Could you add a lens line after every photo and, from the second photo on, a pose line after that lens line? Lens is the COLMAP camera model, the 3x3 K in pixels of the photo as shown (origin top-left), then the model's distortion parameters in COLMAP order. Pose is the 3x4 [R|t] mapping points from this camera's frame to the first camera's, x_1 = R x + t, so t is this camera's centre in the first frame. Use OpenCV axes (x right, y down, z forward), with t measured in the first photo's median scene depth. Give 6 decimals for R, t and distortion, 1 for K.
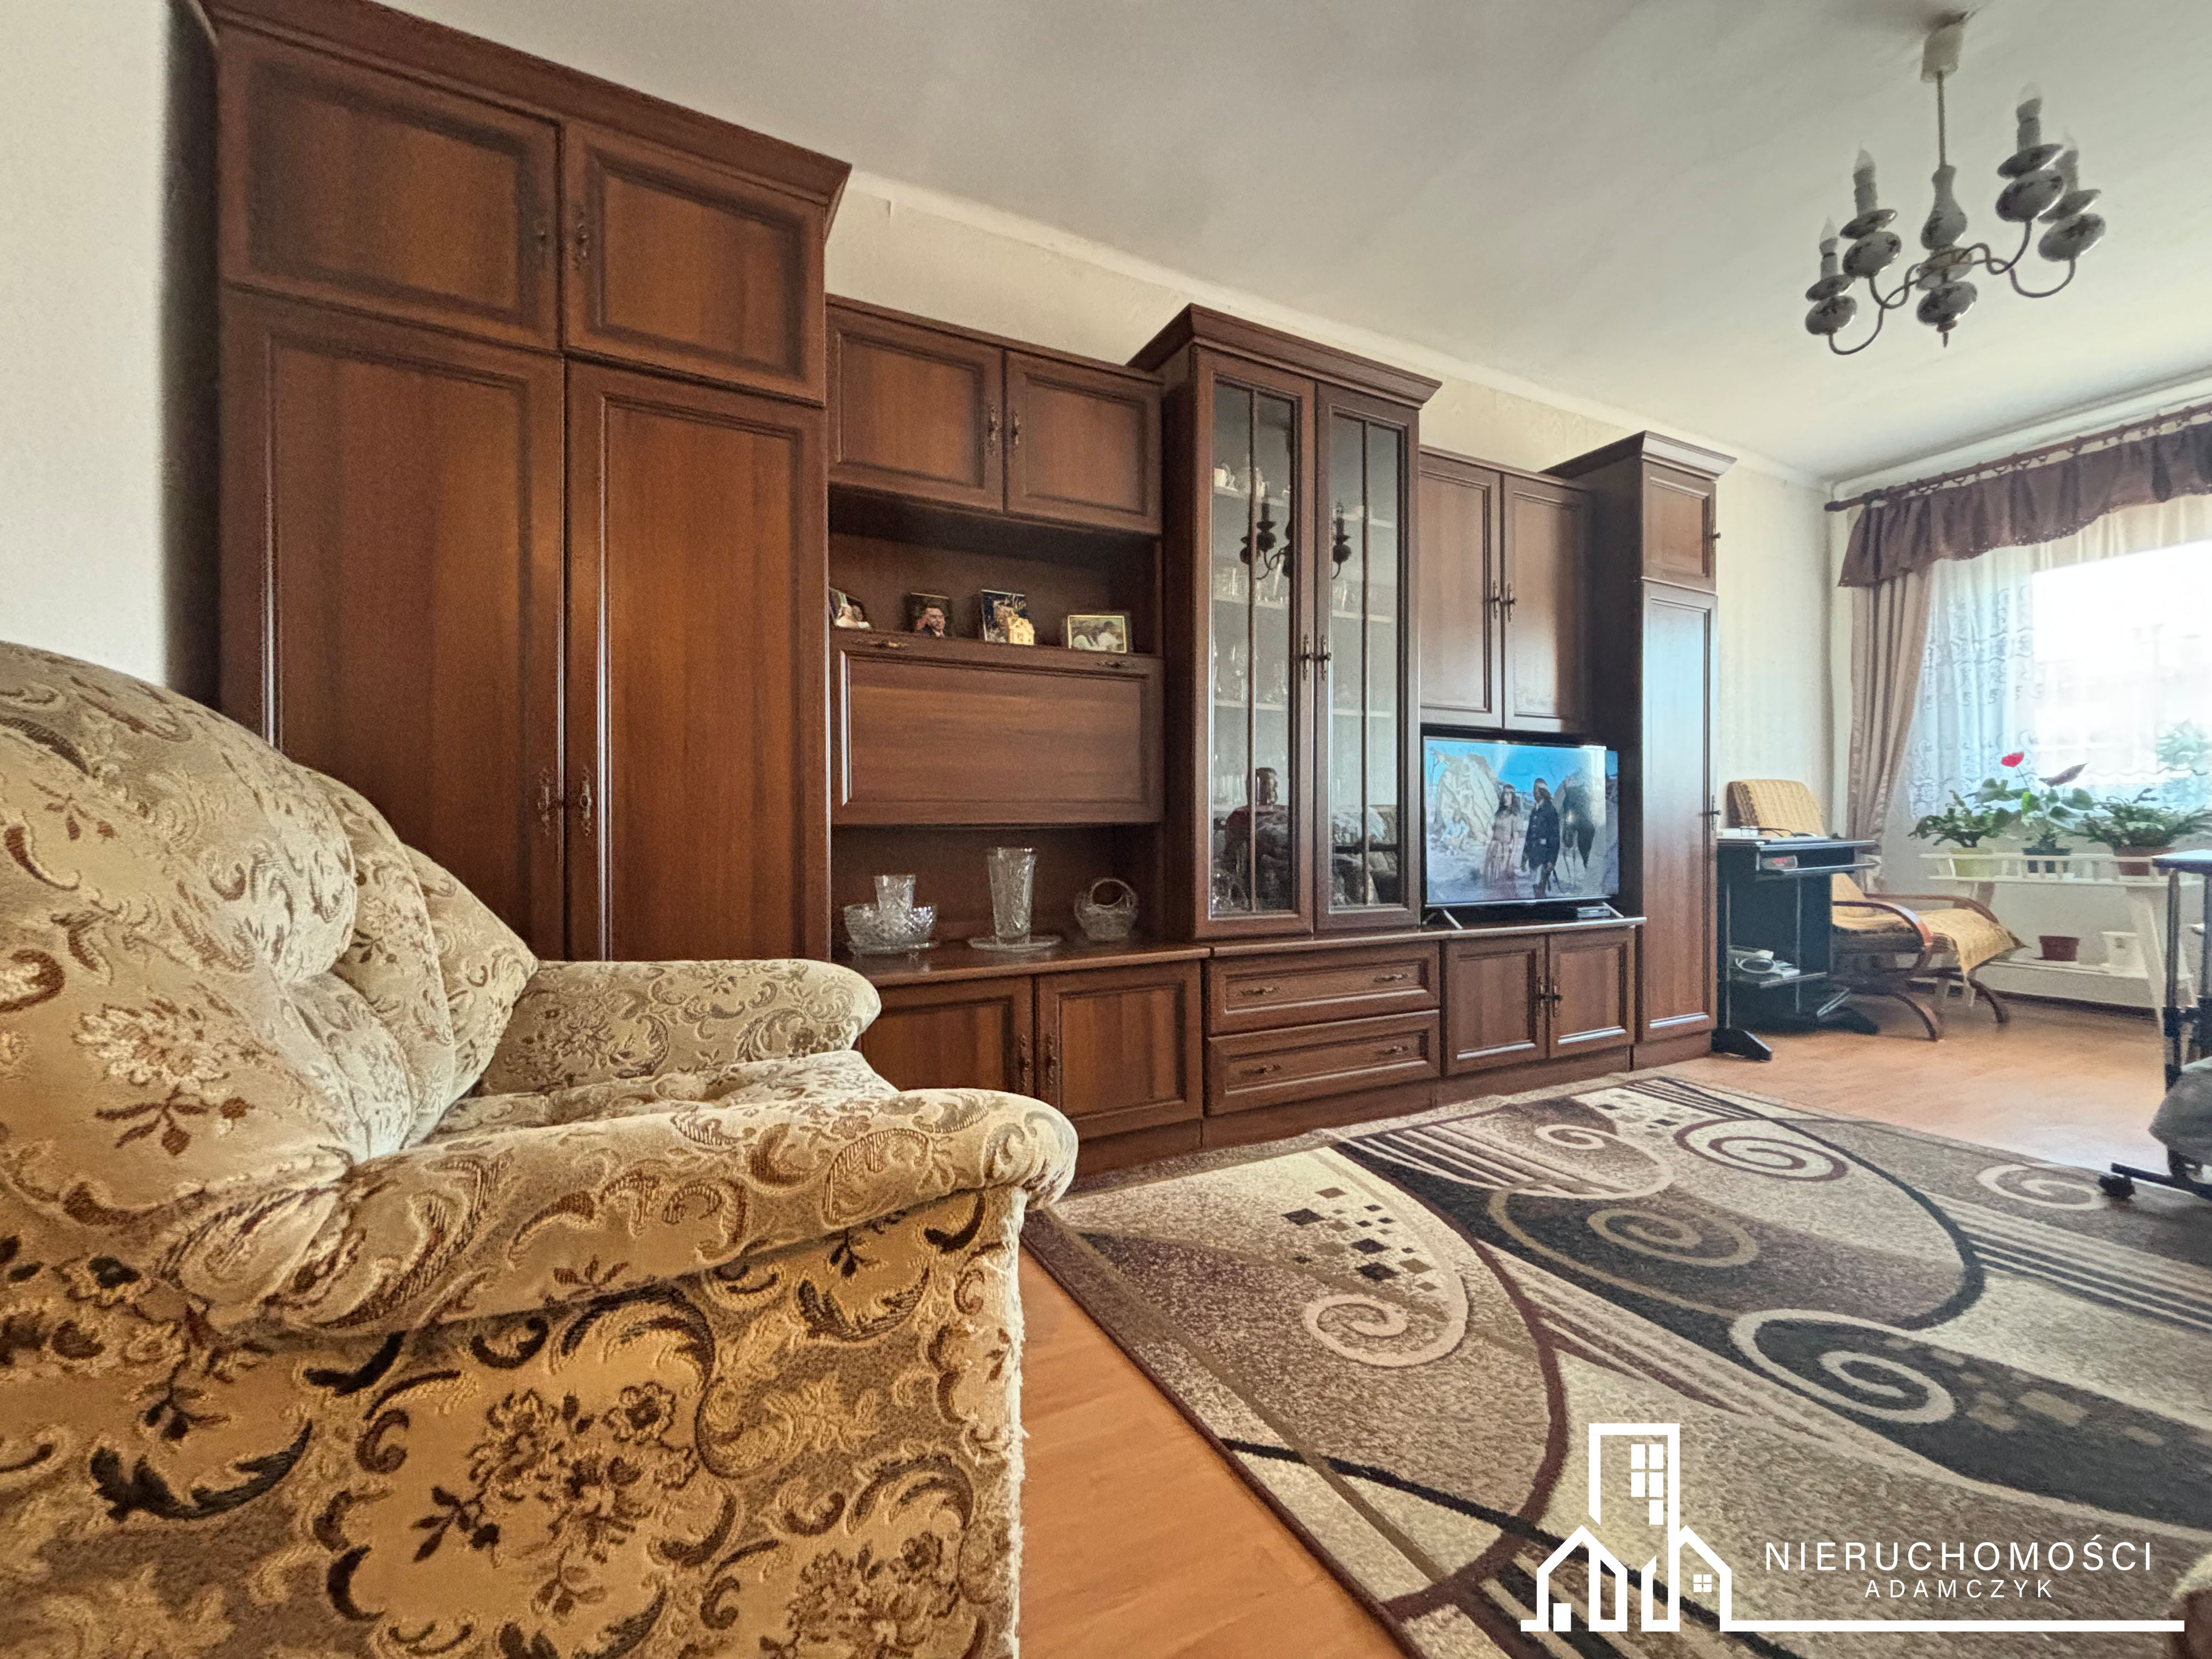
lens RADIAL K [[881.7, 0, 1100.0], [0, 881.7, 814.1], [0, 0, 1]] dist [0.004125, 0.000100]
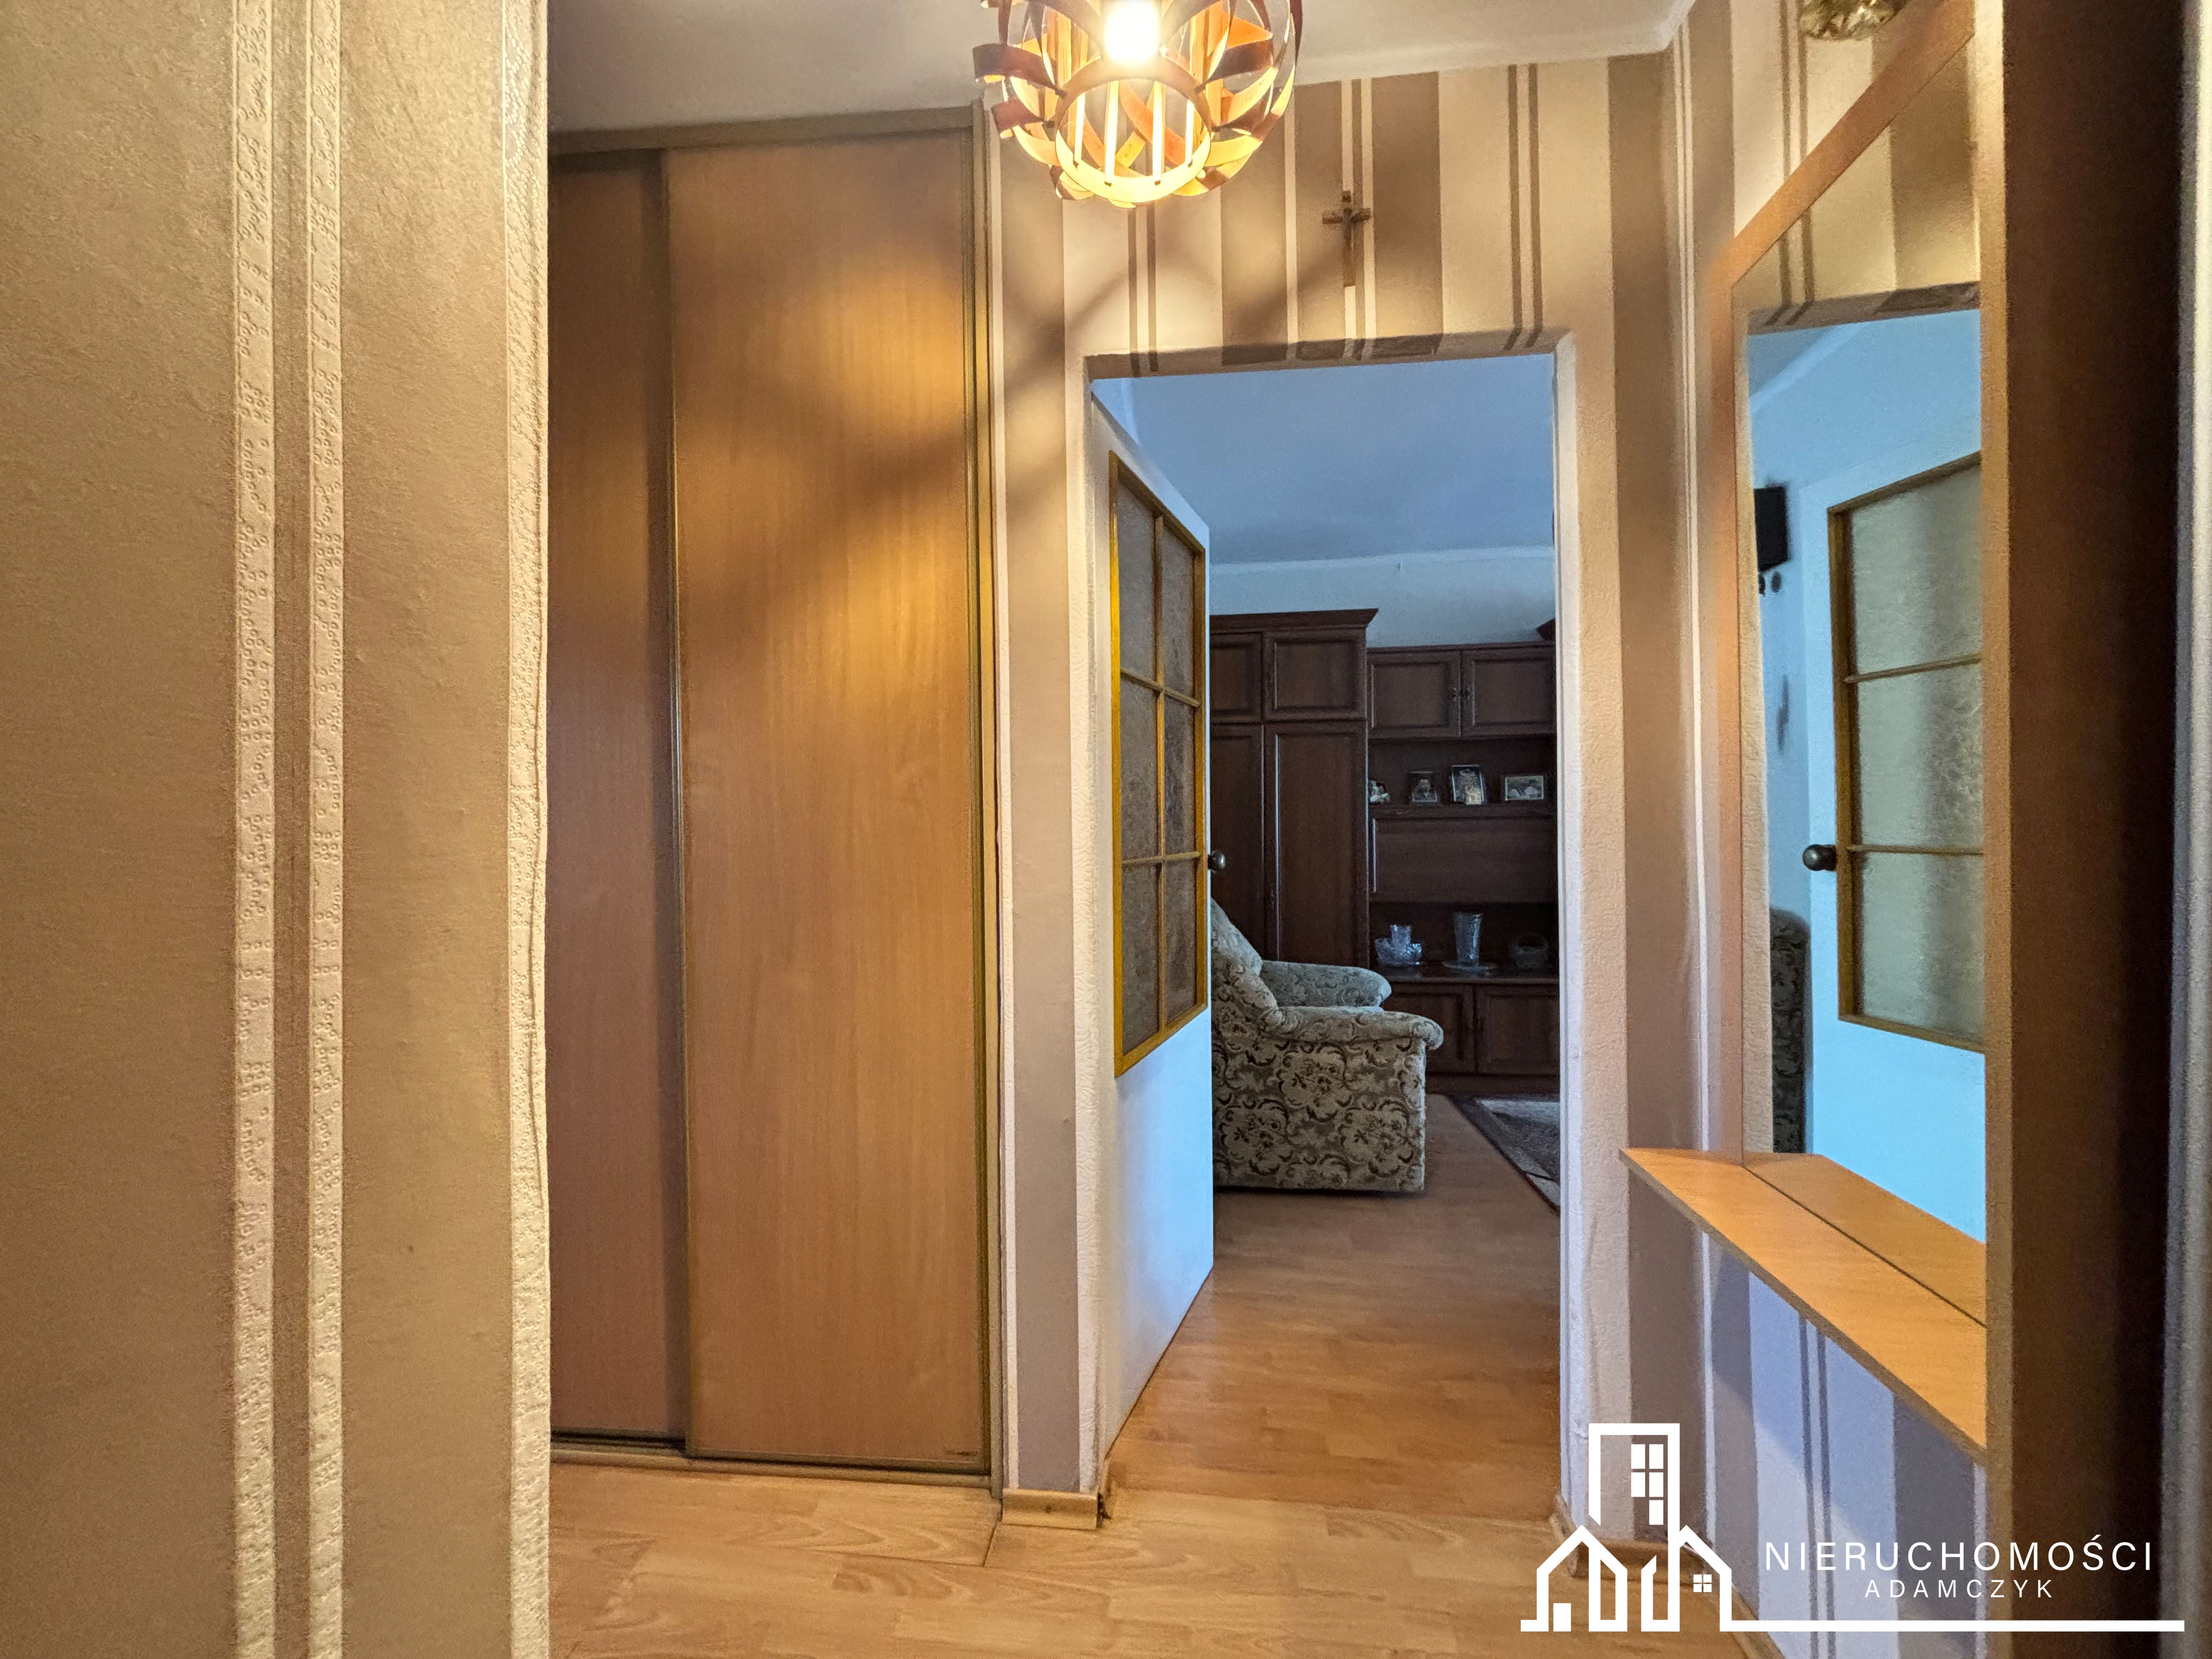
lens RADIAL K [[881.7, 0, 1097.2], [0, 881.7, 816.3], [0, 0, 1]] dist [0.004125, 0.000100]
pose [[0.831980, 0.000574, -0.554806, 0.452451], [0.009563, 0.999836, 0.015376, -0.325967], [0.554724, -0.018098, 0.831838, -1.552595]]
